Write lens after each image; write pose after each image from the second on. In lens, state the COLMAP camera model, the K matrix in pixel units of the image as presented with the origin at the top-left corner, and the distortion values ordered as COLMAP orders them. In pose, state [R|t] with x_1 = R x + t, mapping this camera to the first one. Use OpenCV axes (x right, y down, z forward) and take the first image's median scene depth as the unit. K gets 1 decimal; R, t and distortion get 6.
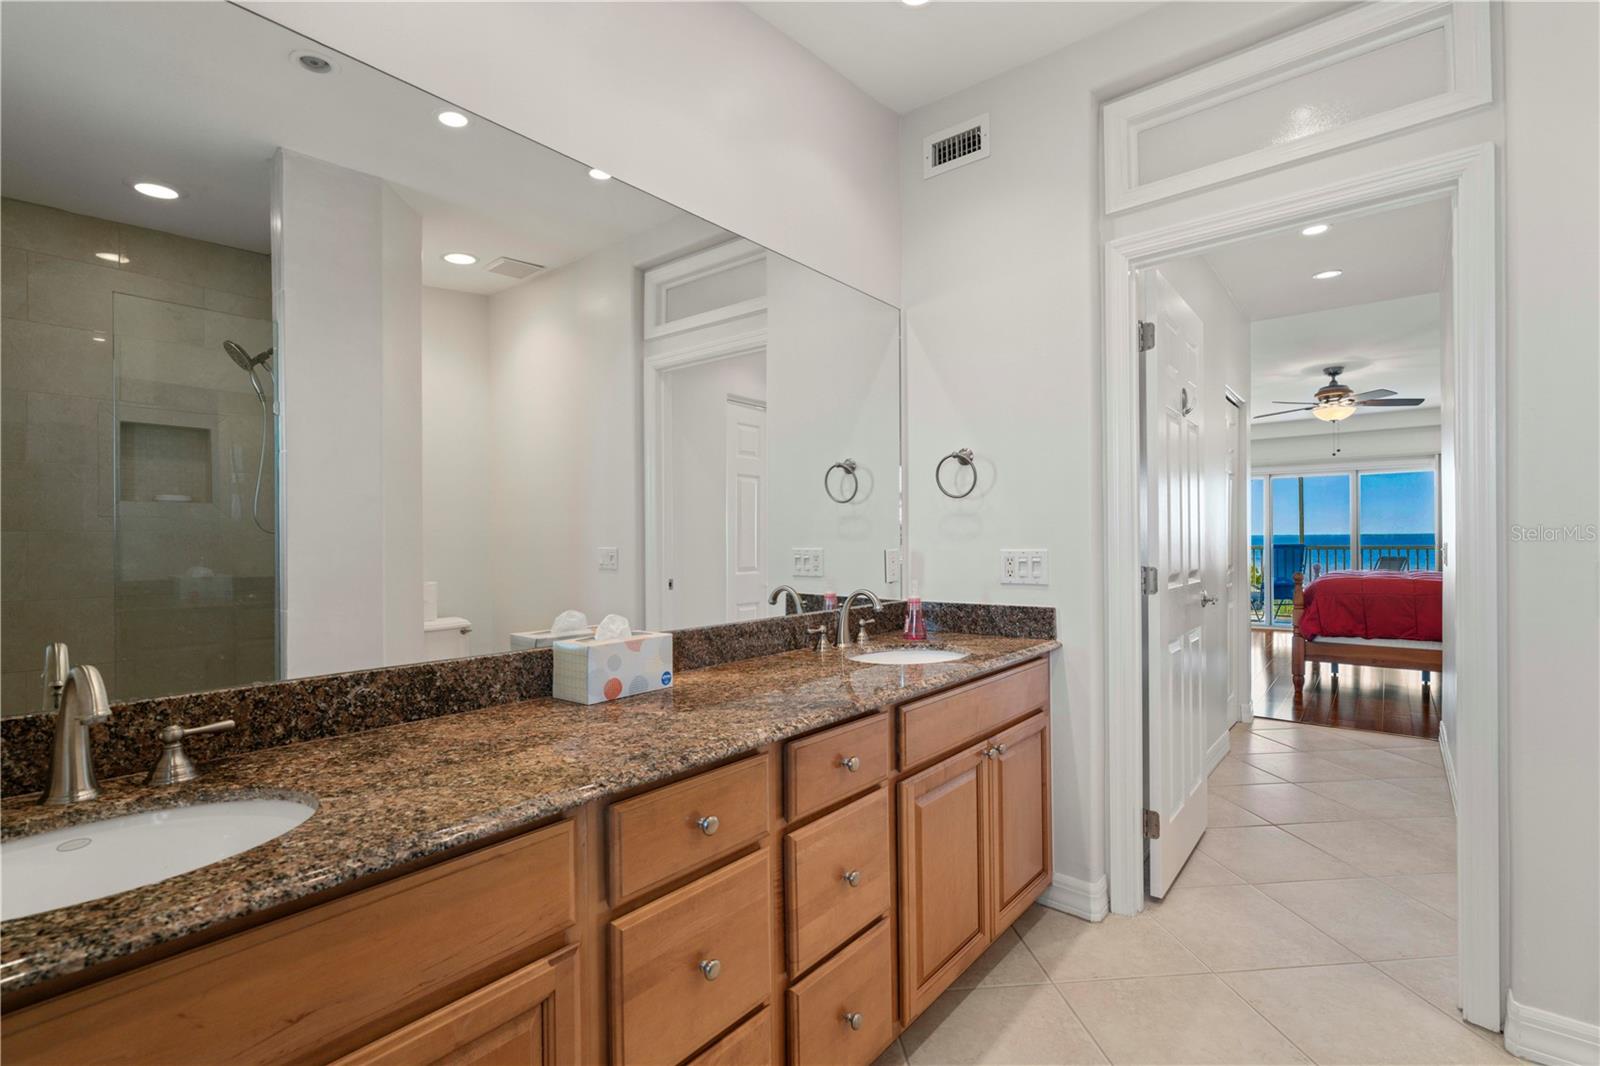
lens RADIAL K [[739.4, 0, 801.3], [0, 739.4, 540.1], [0, 0, 1]] dist [-0.001025, 0.000351]
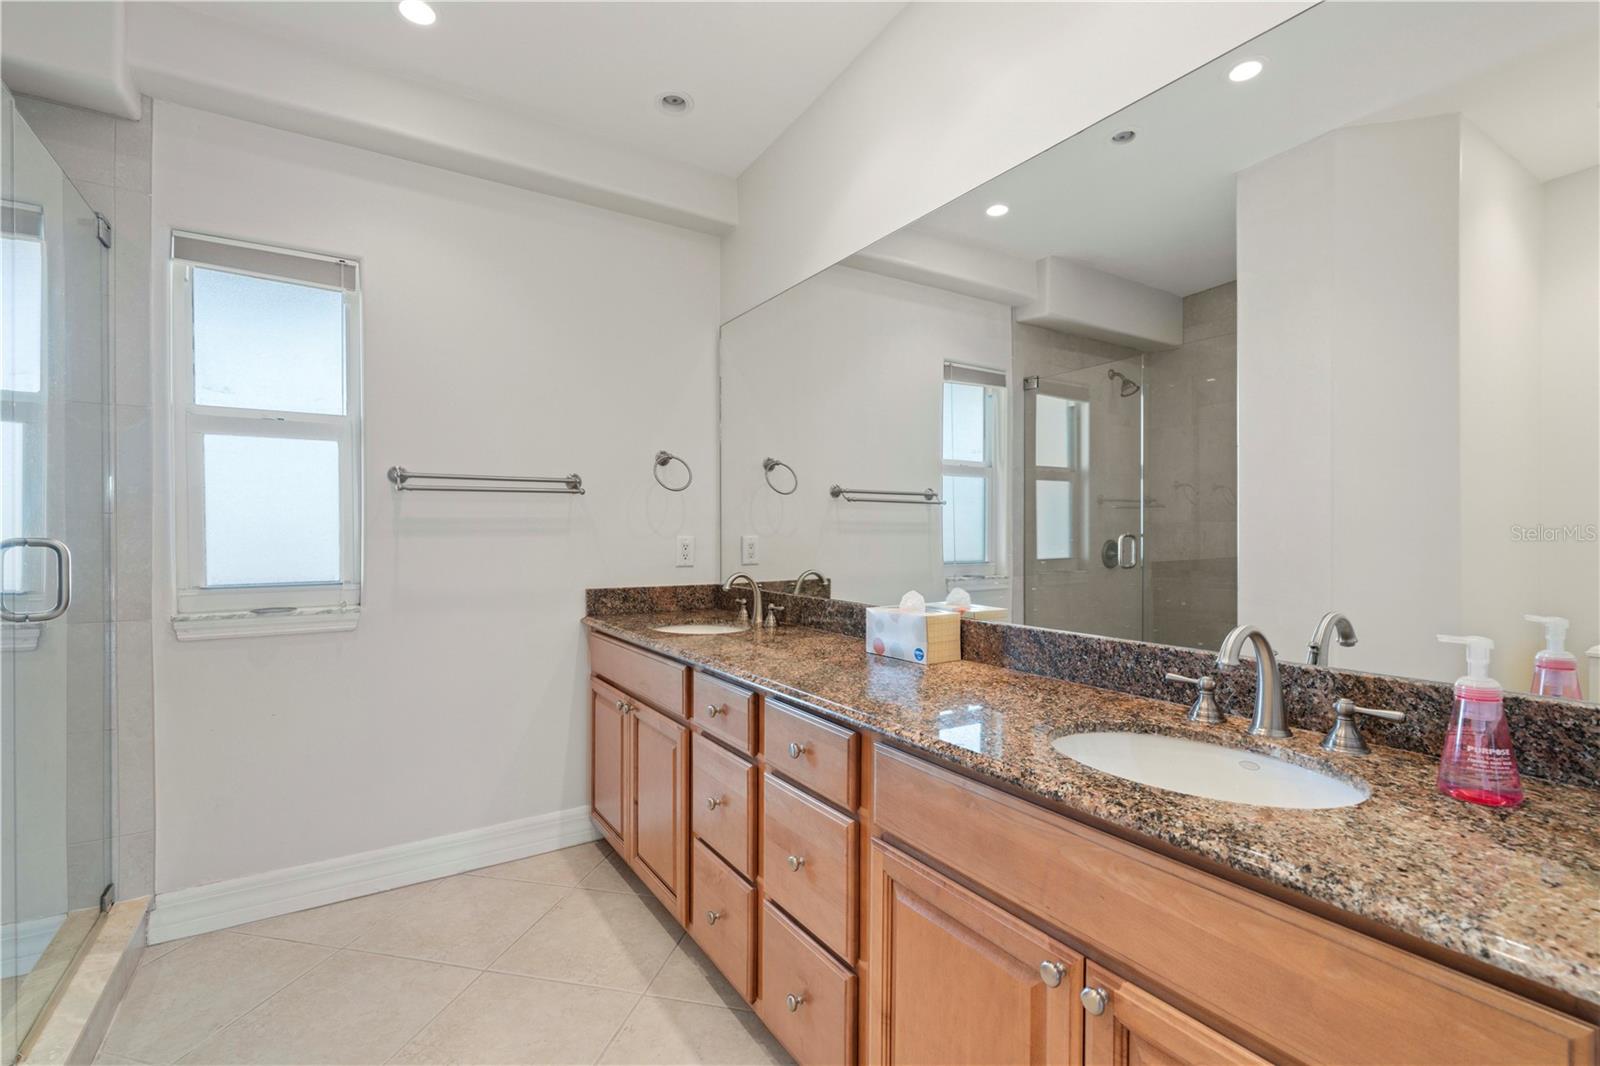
lens RADIAL K [[718.7, 0, 800.5], [0, 718.7, 533.9], [0, 0, 1]] dist [-0.003656, 0.000354]
pose [[-0.296059, 0.005882, -0.955151, 0.840765], [-0.007877, 0.999932, 0.008600, 0.001130], [0.955137, 0.010069, -0.295993, 1.092041]]
